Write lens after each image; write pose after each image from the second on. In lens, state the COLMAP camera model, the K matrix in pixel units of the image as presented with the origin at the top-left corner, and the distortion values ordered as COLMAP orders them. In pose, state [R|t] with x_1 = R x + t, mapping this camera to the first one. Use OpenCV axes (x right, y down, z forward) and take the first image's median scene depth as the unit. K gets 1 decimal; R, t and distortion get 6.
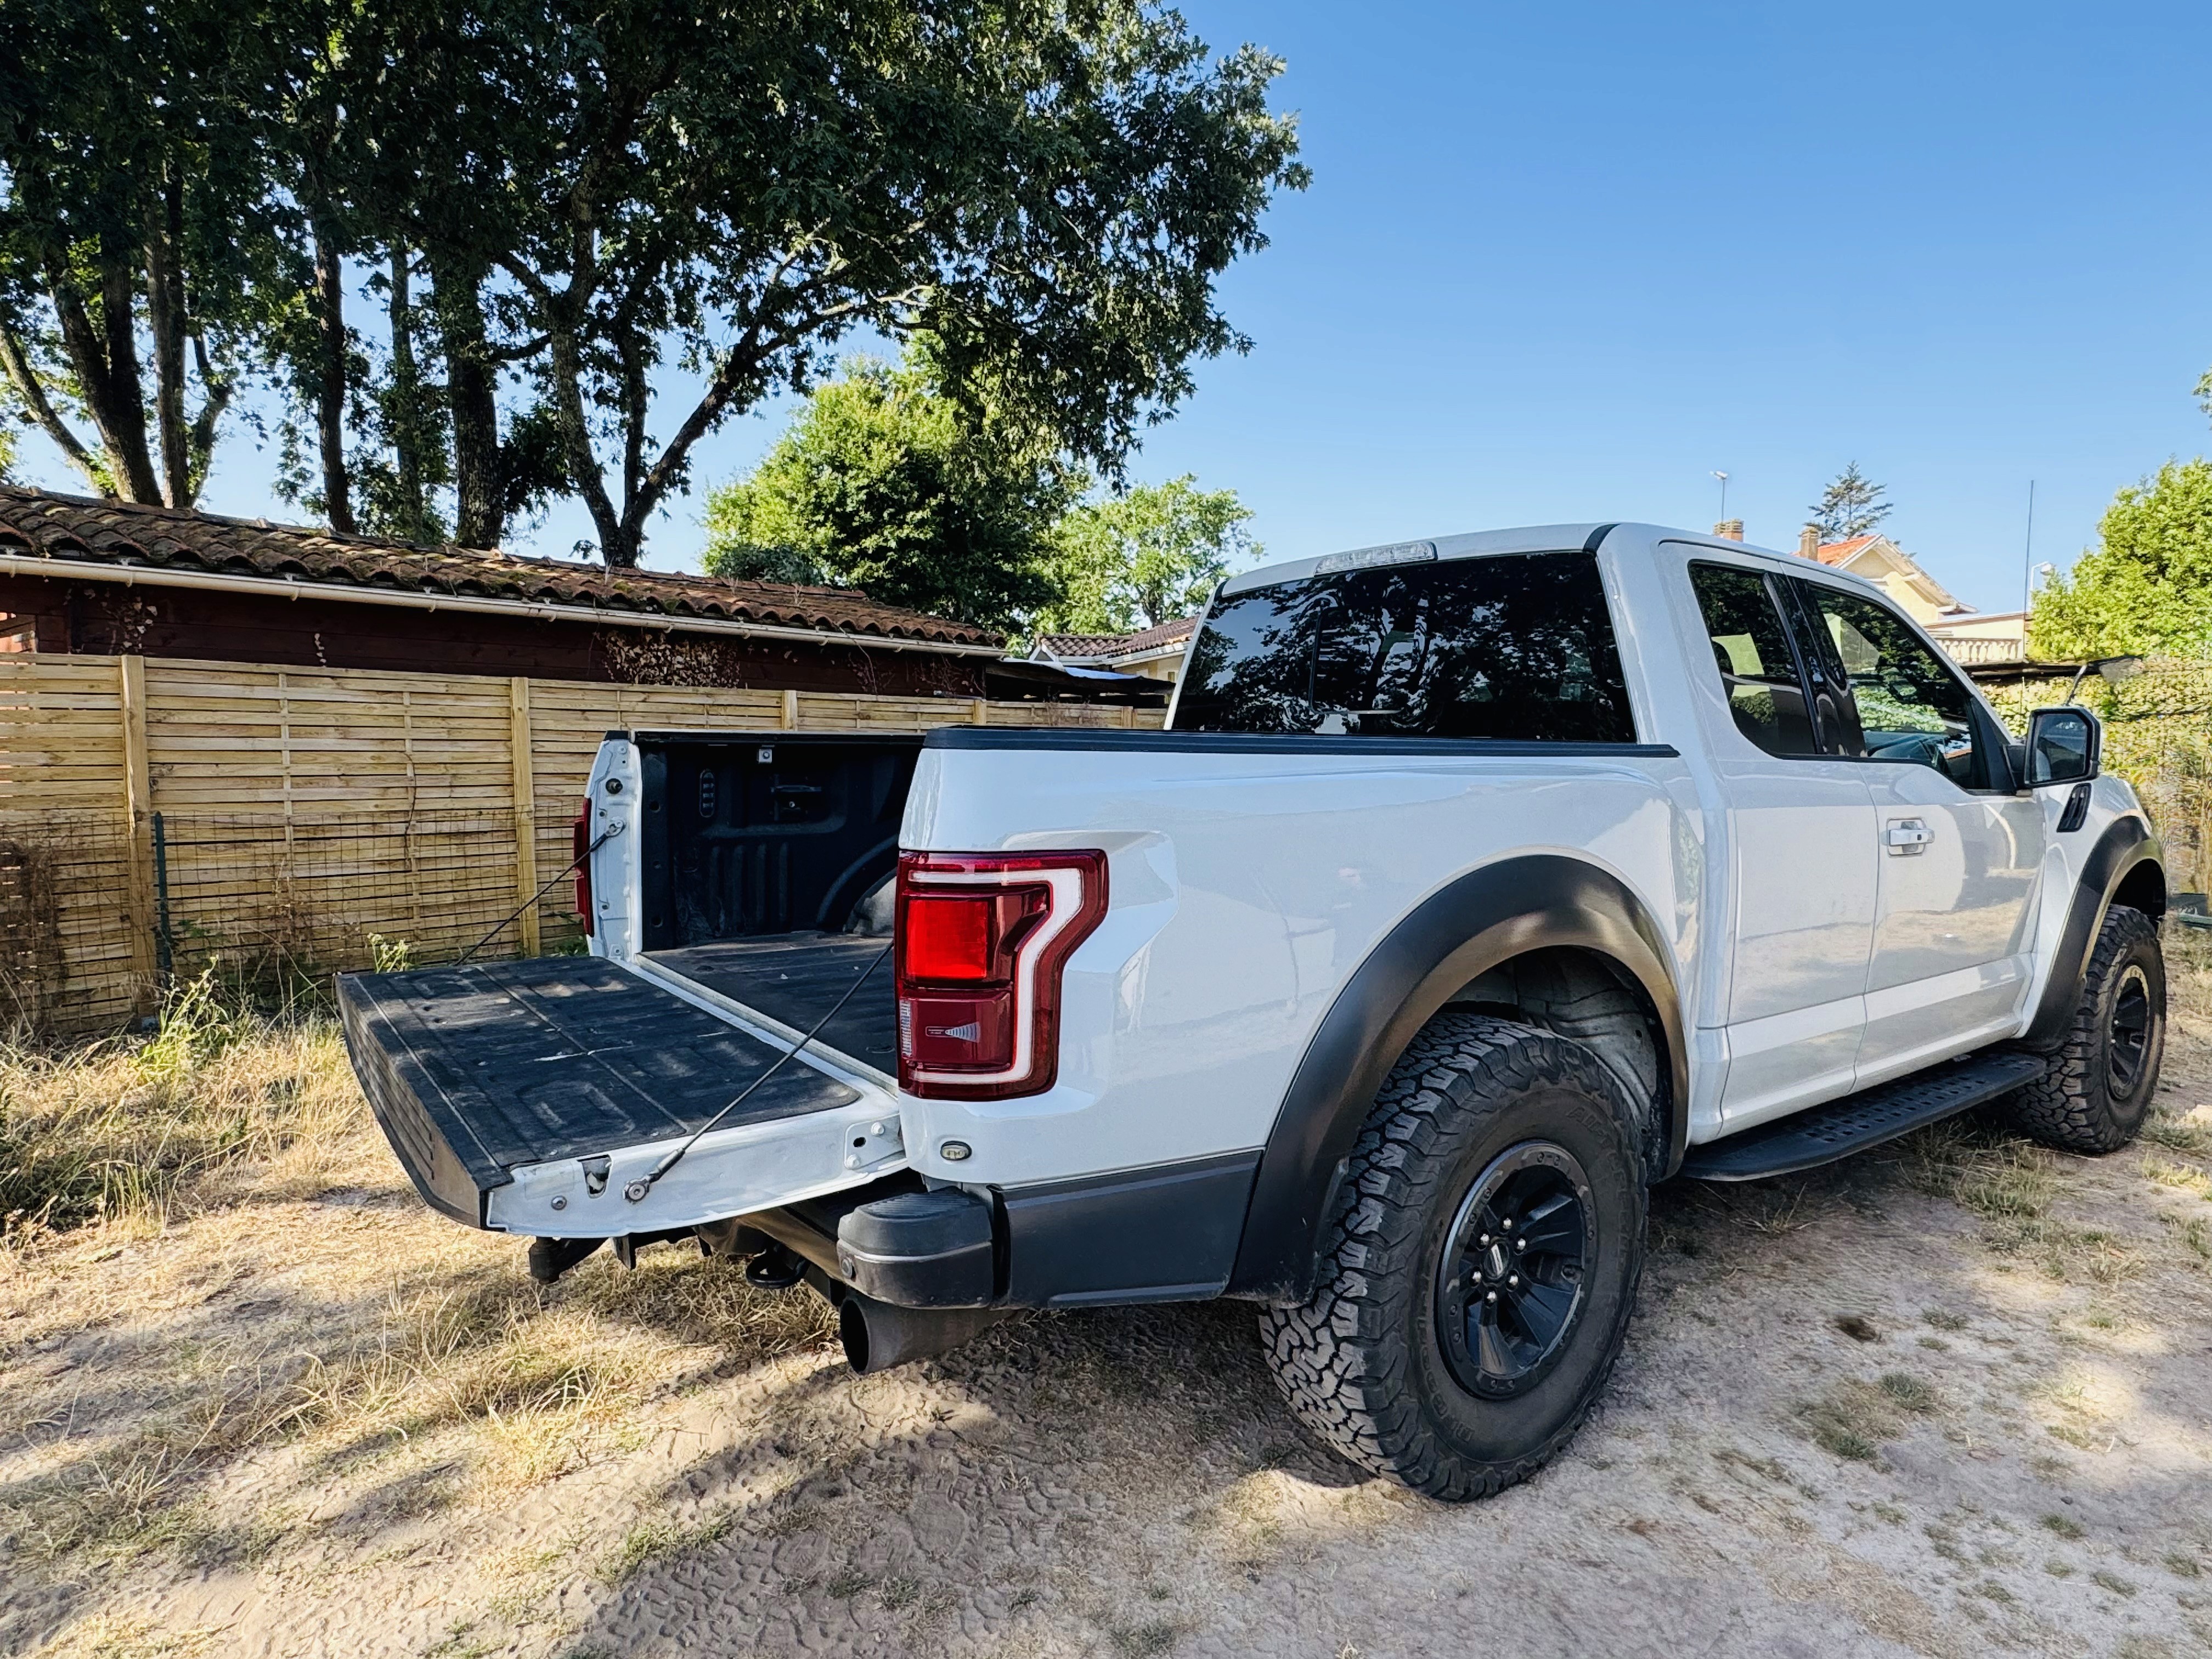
lens RADIAL K [[1271.5, 0, 1106.0], [0, 1271.5, 829.5], [0, 0, 1]] dist [-0.008971, 0.001387]
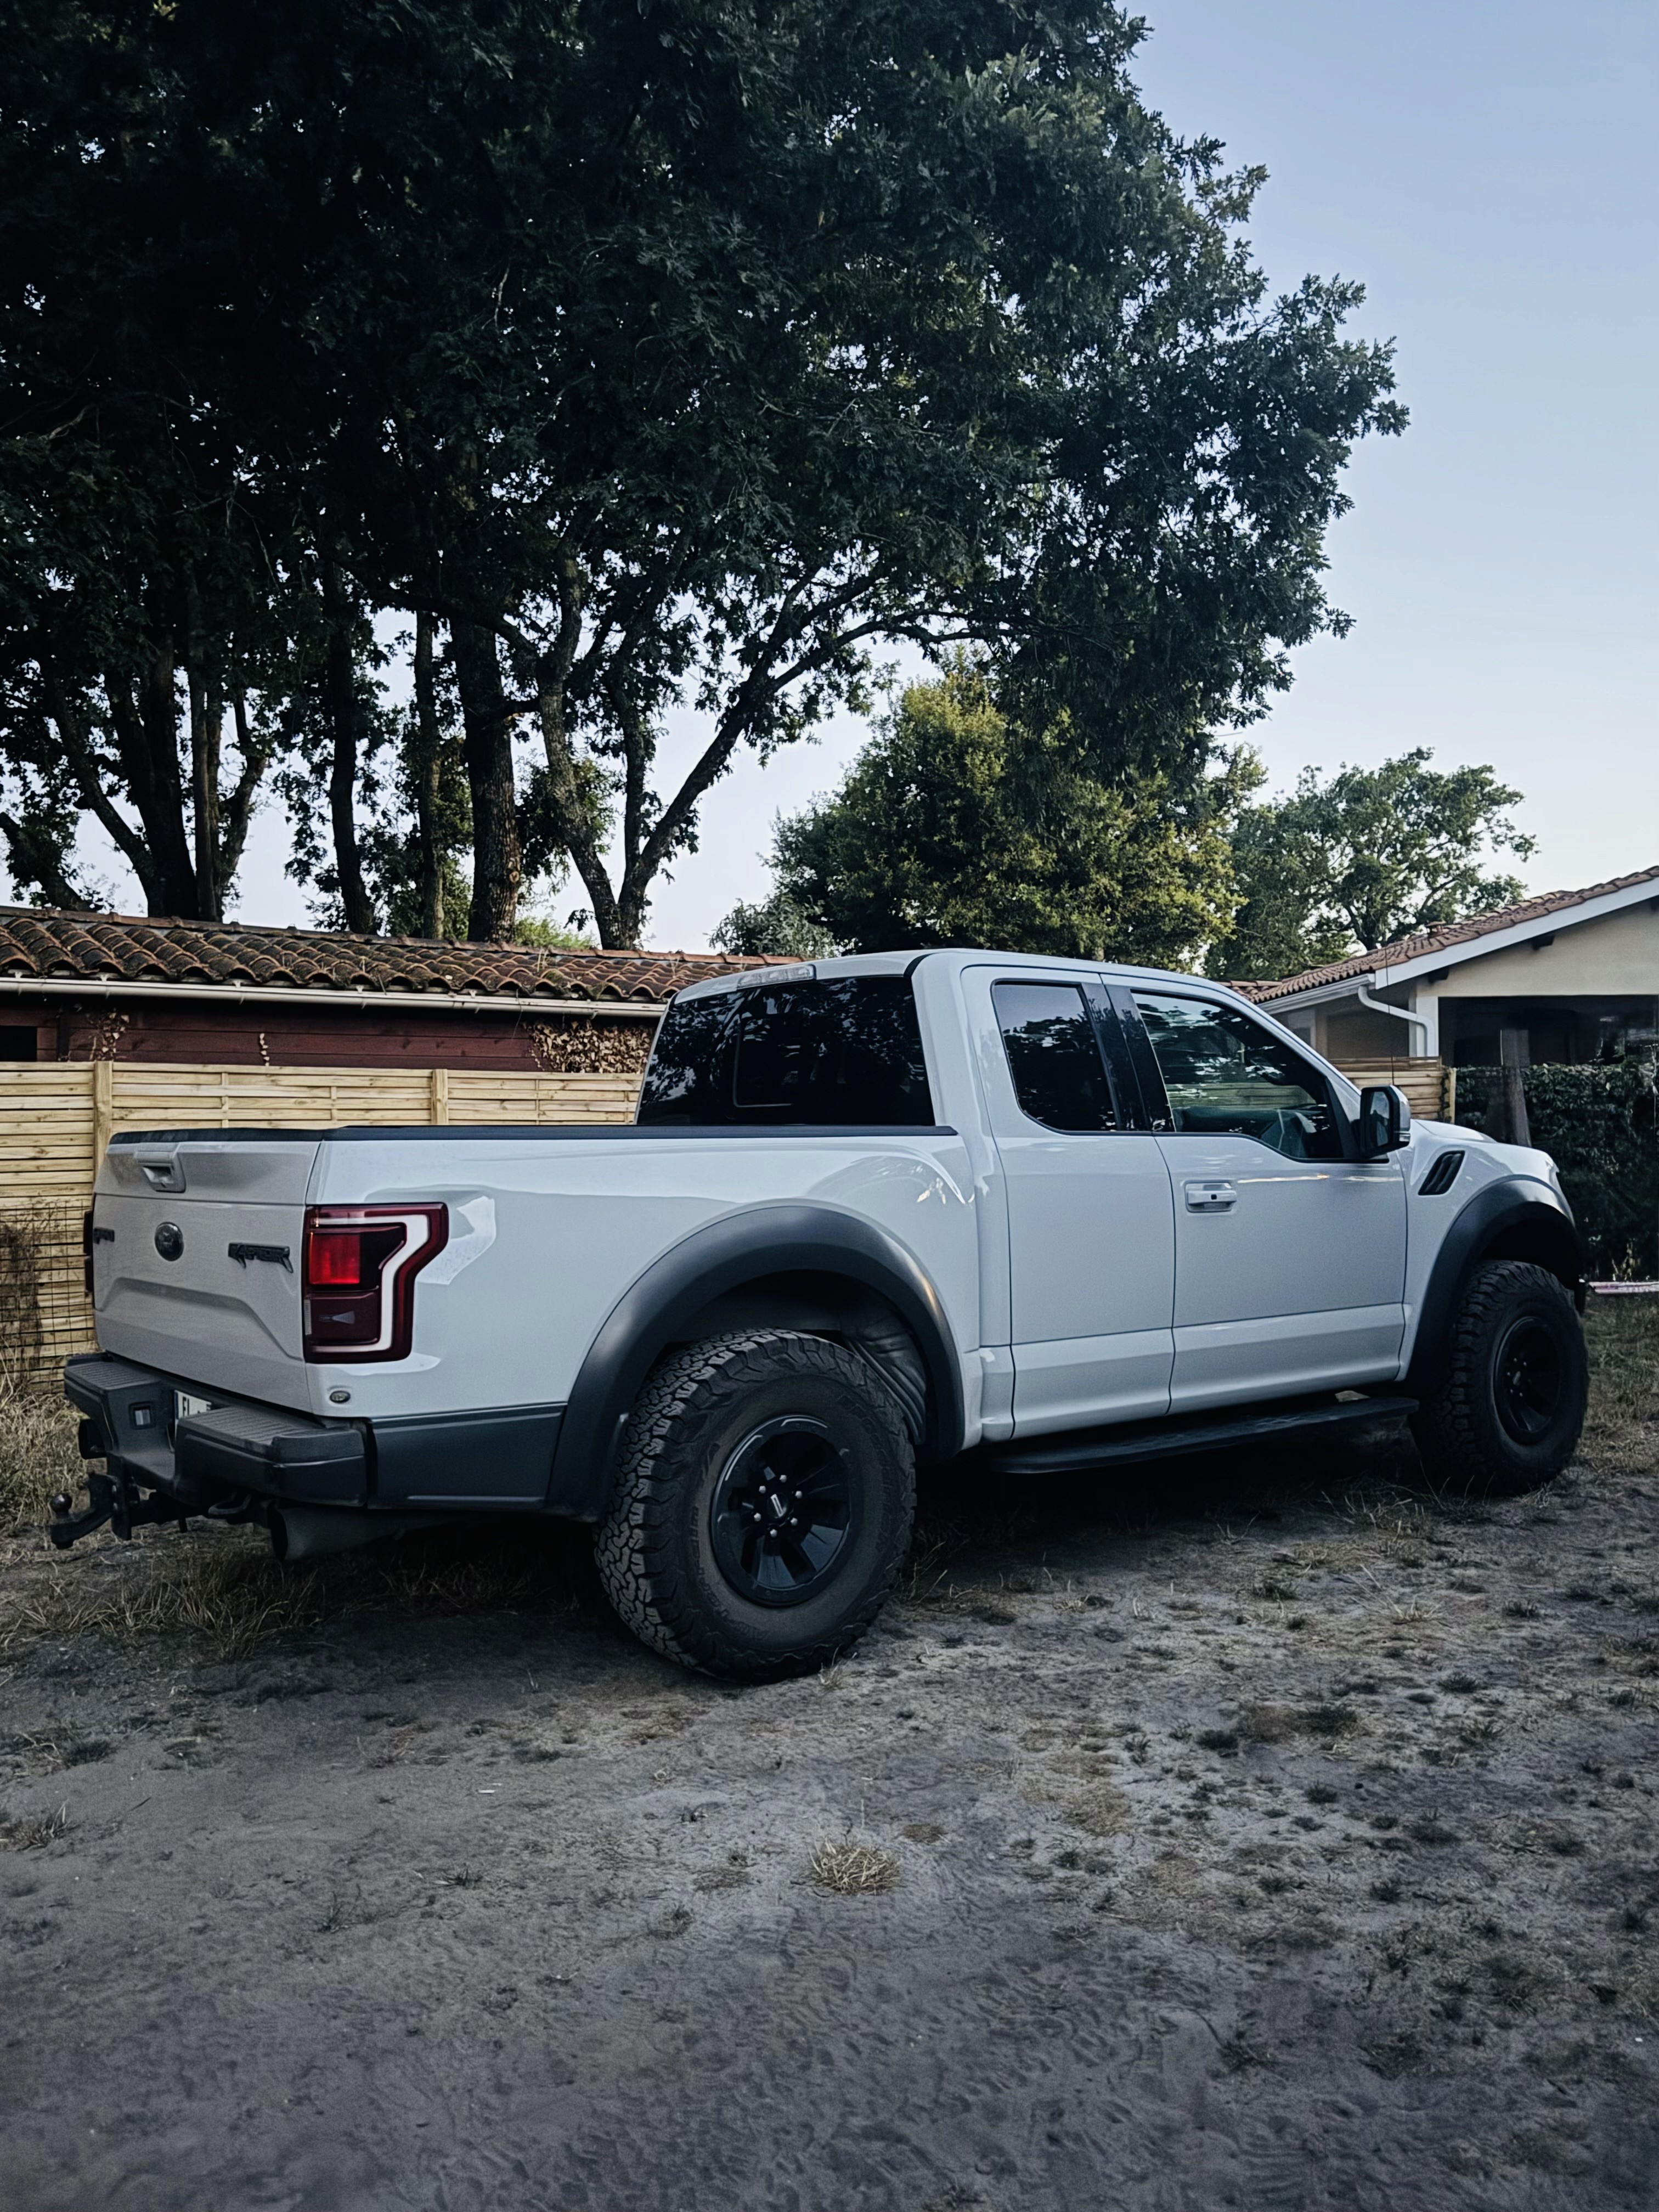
lens RADIAL K [[1666.0, 0, 829.5], [0, 1666.0, 1106.0], [0, 0, 1]] dist [0.073320, -0.079890]
pose [[0.957693, -0.015157, -0.287391, 0.102190], [-0.006728, 0.997160, -0.075011, 0.003992], [0.287712, 0.073771, 0.954872, -0.088982]]
